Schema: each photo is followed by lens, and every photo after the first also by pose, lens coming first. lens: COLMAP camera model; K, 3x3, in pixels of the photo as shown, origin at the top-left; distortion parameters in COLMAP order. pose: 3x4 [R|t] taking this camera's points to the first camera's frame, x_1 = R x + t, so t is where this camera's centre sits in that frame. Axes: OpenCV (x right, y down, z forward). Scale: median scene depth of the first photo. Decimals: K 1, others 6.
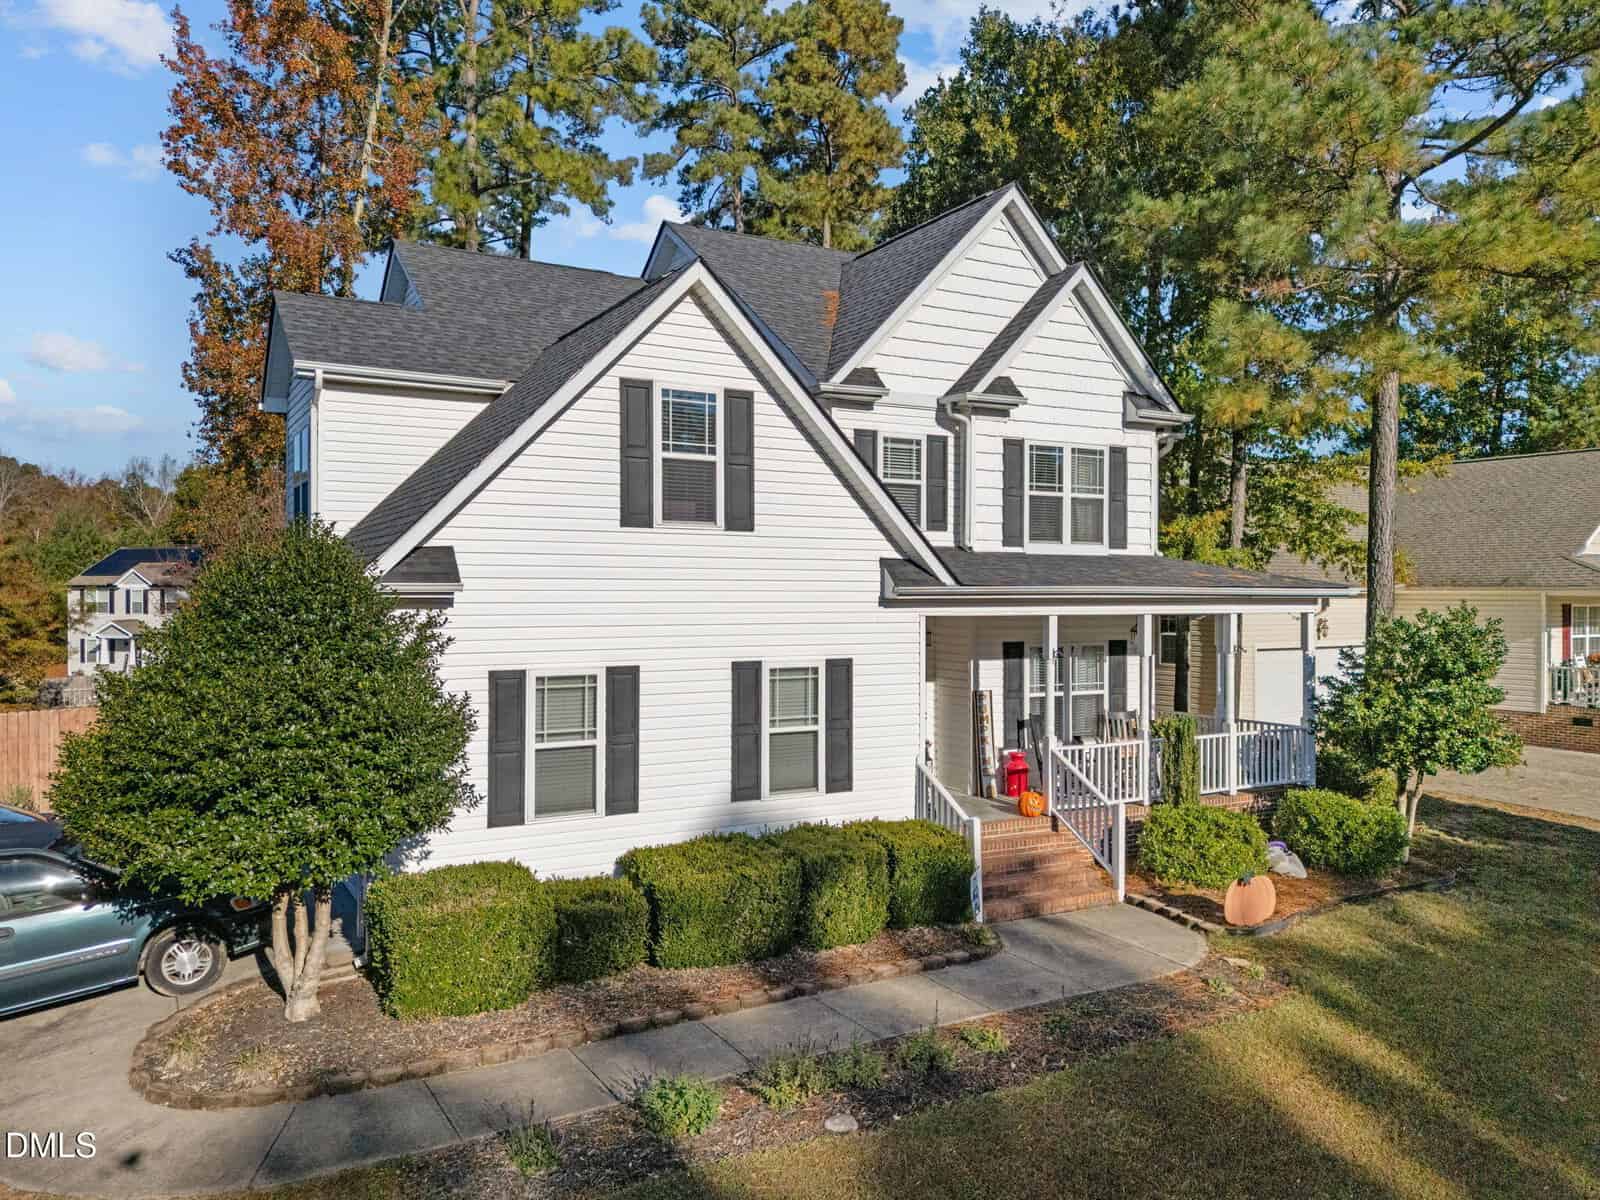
lens RADIAL K [[1181.5, 0, 800.0], [0, 1181.5, 600.0], [0, 0, 1]] dist [0.054332, -0.005653]
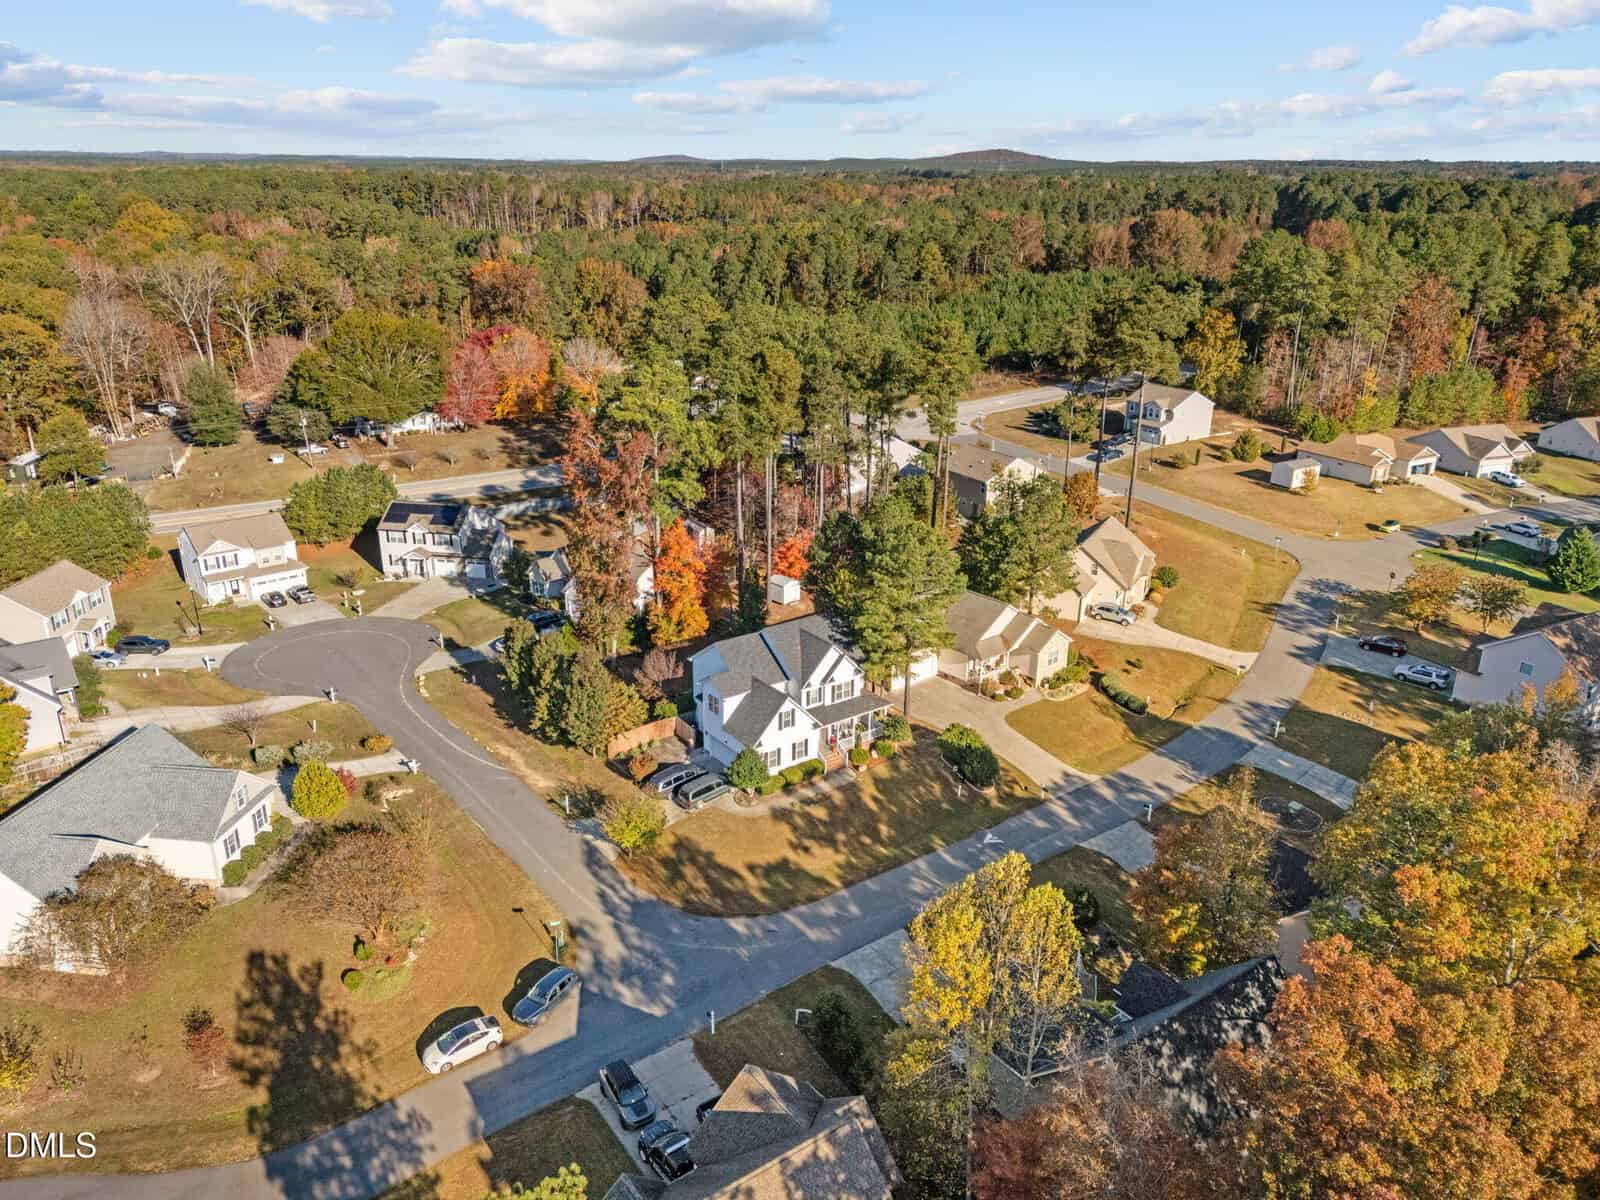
lens RADIAL K [[1181.5, 0, 800.0], [0, 1181.5, 600.0], [0, 0, 1]] dist [0.054332, -0.005653]
pose [[0.992718, -0.037864, 0.114360, -0.662385], [-0.003484, 0.939898, 0.341437, -2.665486], [-0.120415, -0.339349, 0.932922, -4.472760]]
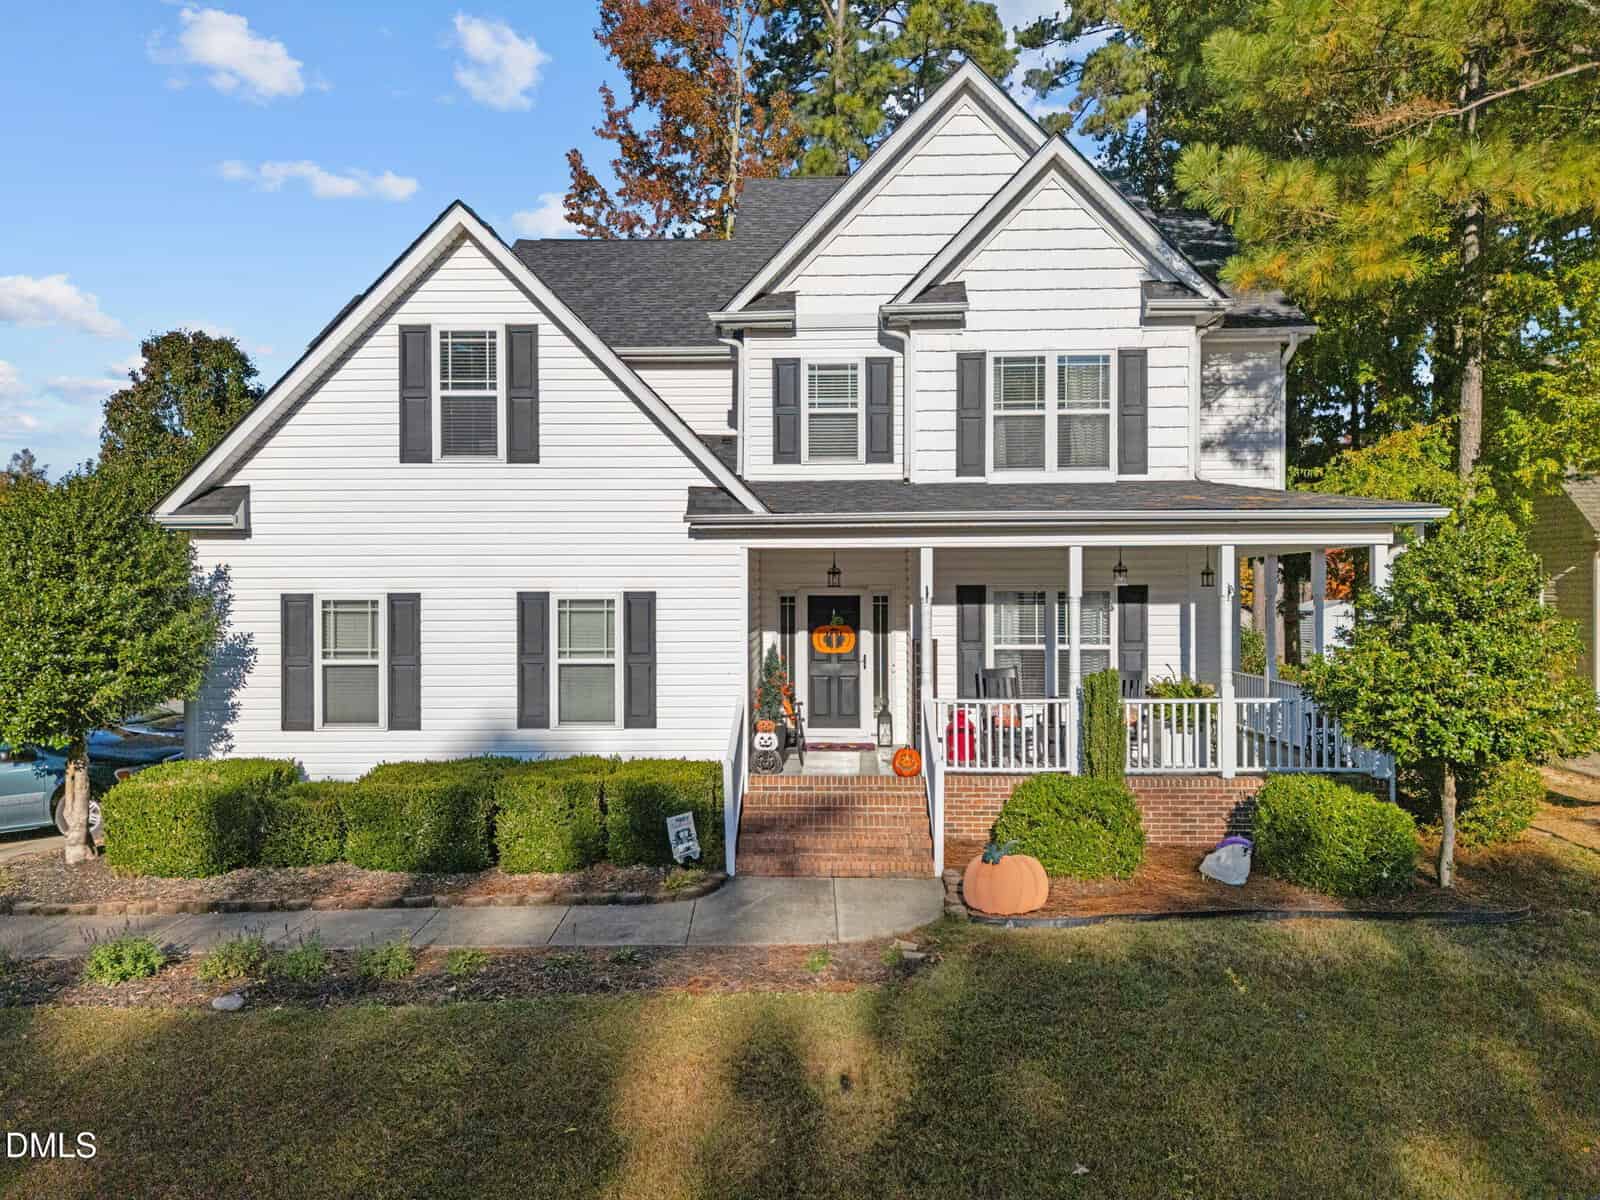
lens RADIAL K [[1175.8, 0, 800.0], [0, 1175.8, 600.0], [0, 0, 1]] dist [0.054437, -0.055796]
pose [[0.858406, -0.002886, -0.512963, 0.565163], [0.002824, 0.999996, -0.000901, 0.051133], [0.512963, -0.000675, 0.858410, 0.208803]]
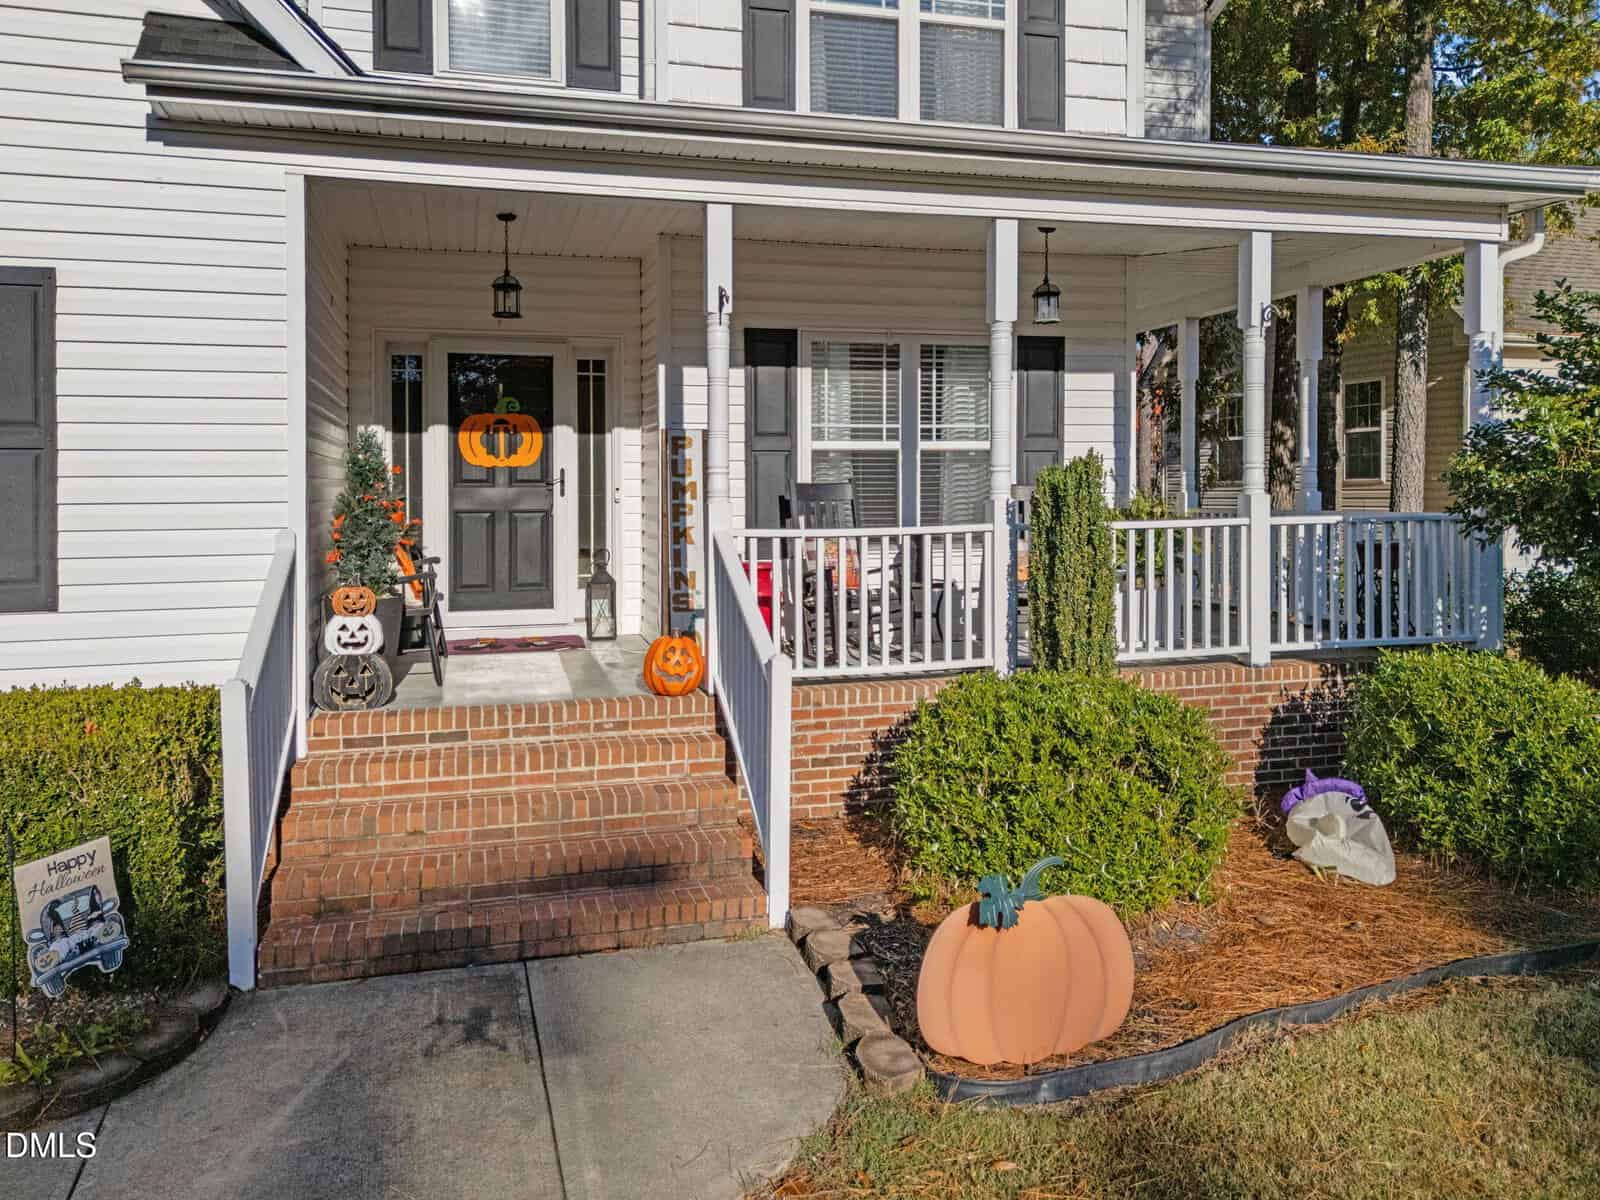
lens RADIAL K [[1229.6, 0, 826.4], [0, 1229.6, 485.1], [0, 0, 1]] dist [0.057167, -0.000862]
pose [[0.974320, -0.013117, -0.224787, 0.339964], [0.010782, 0.999874, -0.011611, 0.112095], [0.224911, 0.008889, 0.974339, 0.580902]]
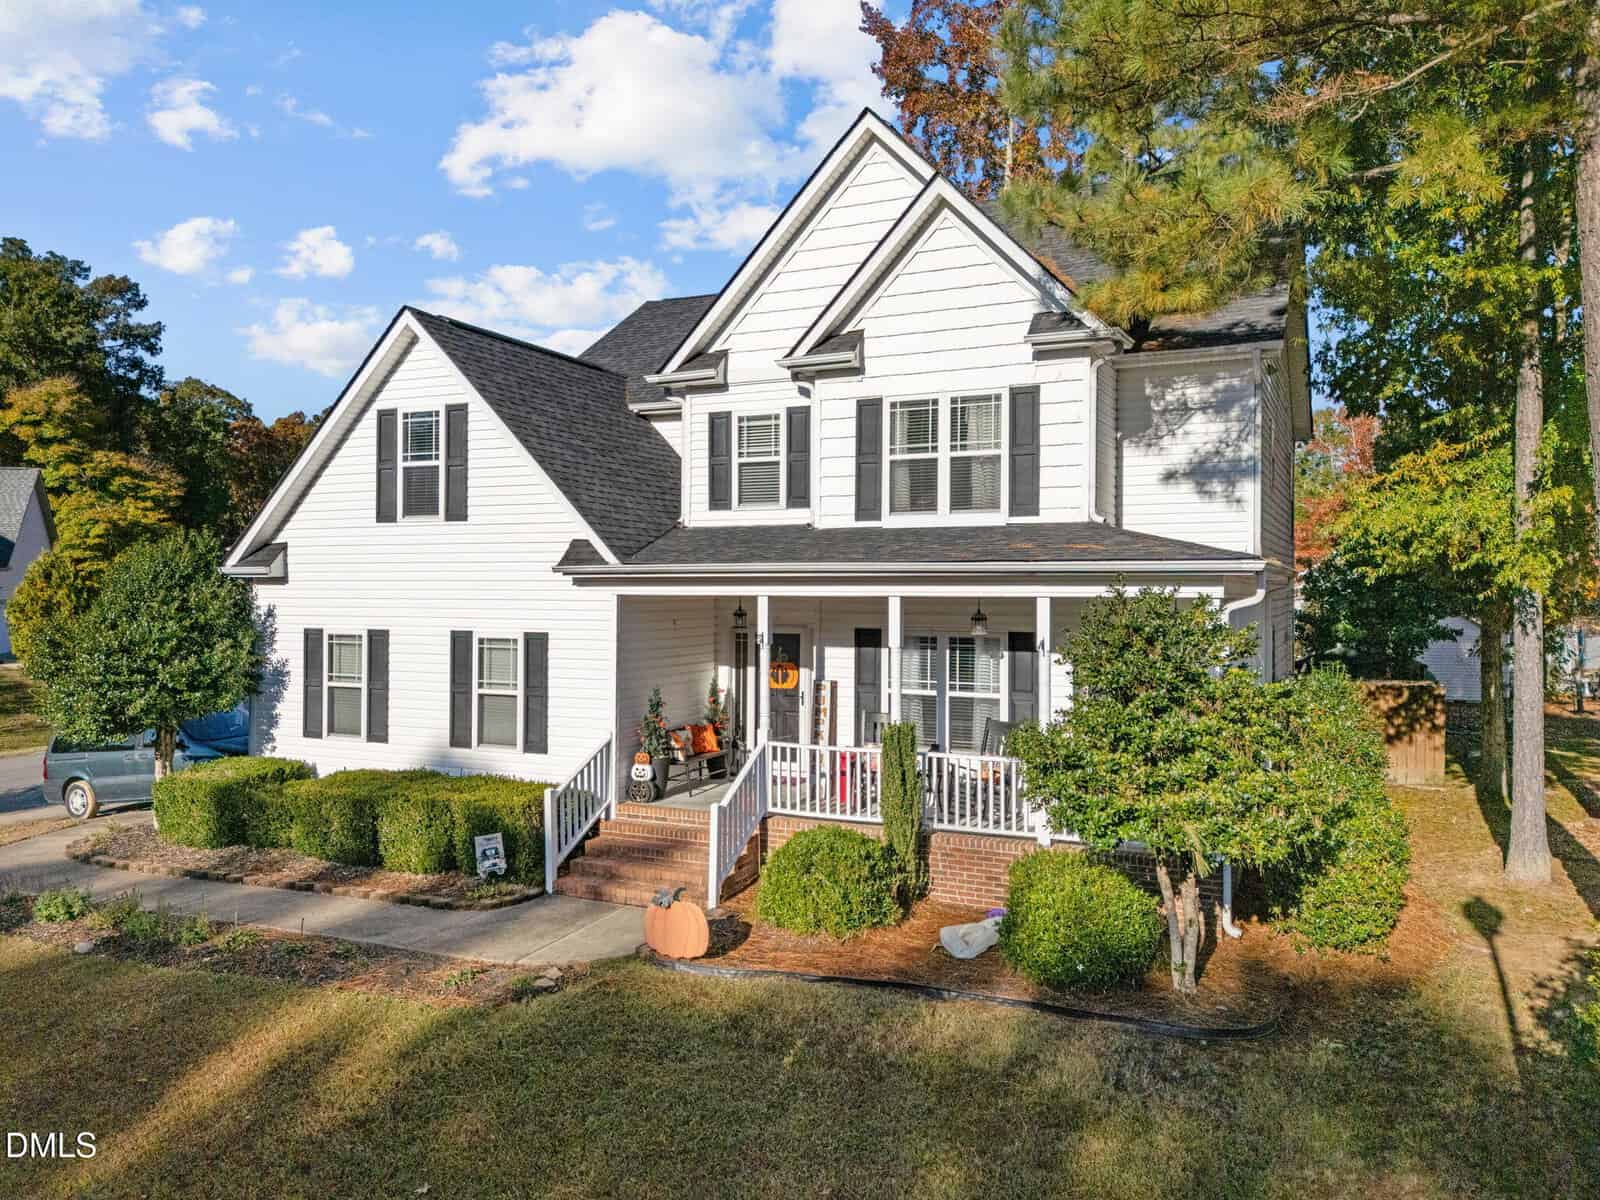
lens RADIAL K [[1180.2, 0, 802.9], [0, 1180.2, 583.8], [0, 0, 1]] dist [0.036693, -0.003632]
pose [[0.581050, -0.004241, -0.813857, 0.946174], [-0.006657, 0.999928, -0.009964, 0.012094], [0.813841, 0.011208, 0.580980, 0.493682]]
